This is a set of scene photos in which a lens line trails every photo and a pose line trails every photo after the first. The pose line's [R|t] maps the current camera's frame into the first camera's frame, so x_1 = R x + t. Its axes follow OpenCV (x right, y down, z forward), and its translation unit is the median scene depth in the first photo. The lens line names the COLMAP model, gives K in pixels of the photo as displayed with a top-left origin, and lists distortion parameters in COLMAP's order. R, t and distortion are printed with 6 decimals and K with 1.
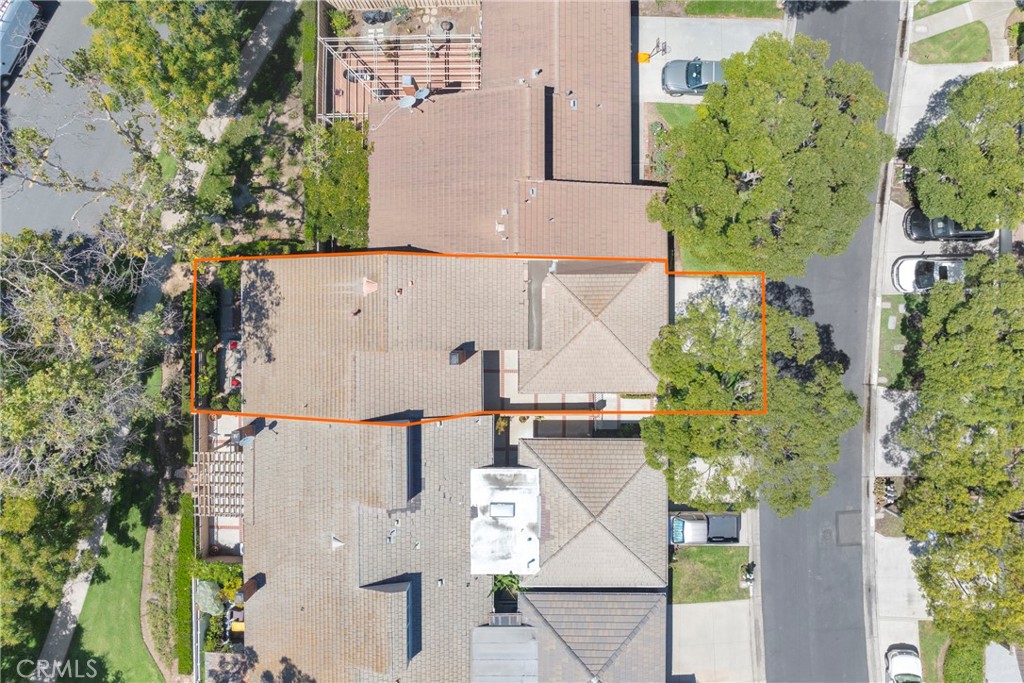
lens RADIAL K [[696.0, 0, 512.0], [0, 696.0, 341.5], [0, 0, 1]] dist [-0.082505, -0.000086]
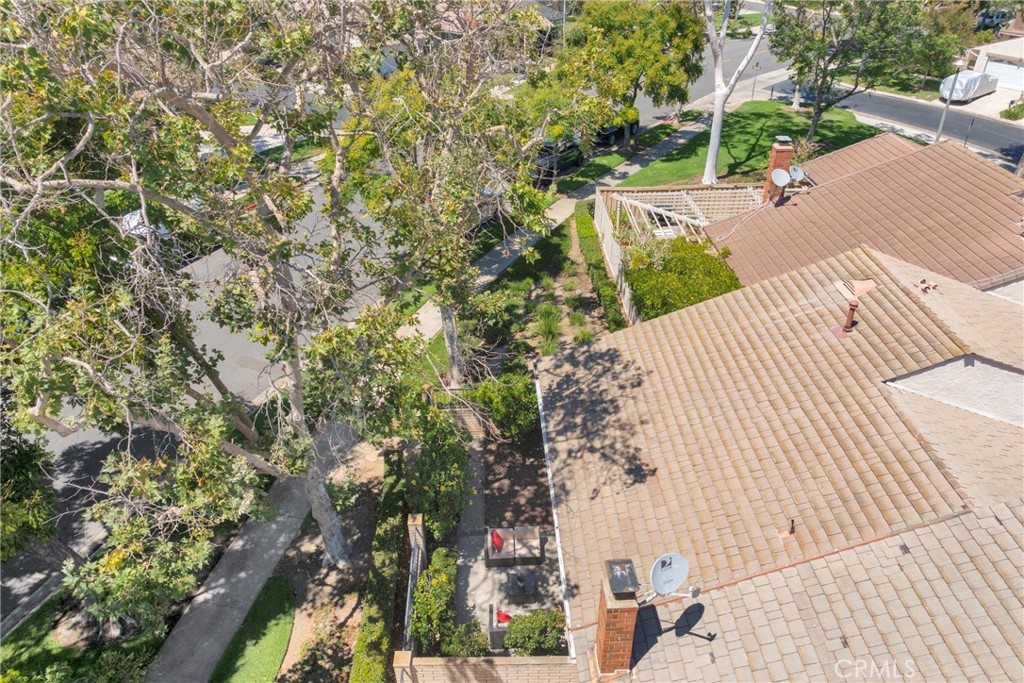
lens RADIAL K [[696.0, 0, 512.0], [0, 696.0, 341.5], [0, 0, 1]] dist [-0.082505, -0.000086]
pose [[0.998984, -0.038915, 0.022746, -0.426997], [0.040297, 0.544936, -0.837509, 0.308251], [0.020197, 0.837574, 0.545950, 0.713855]]
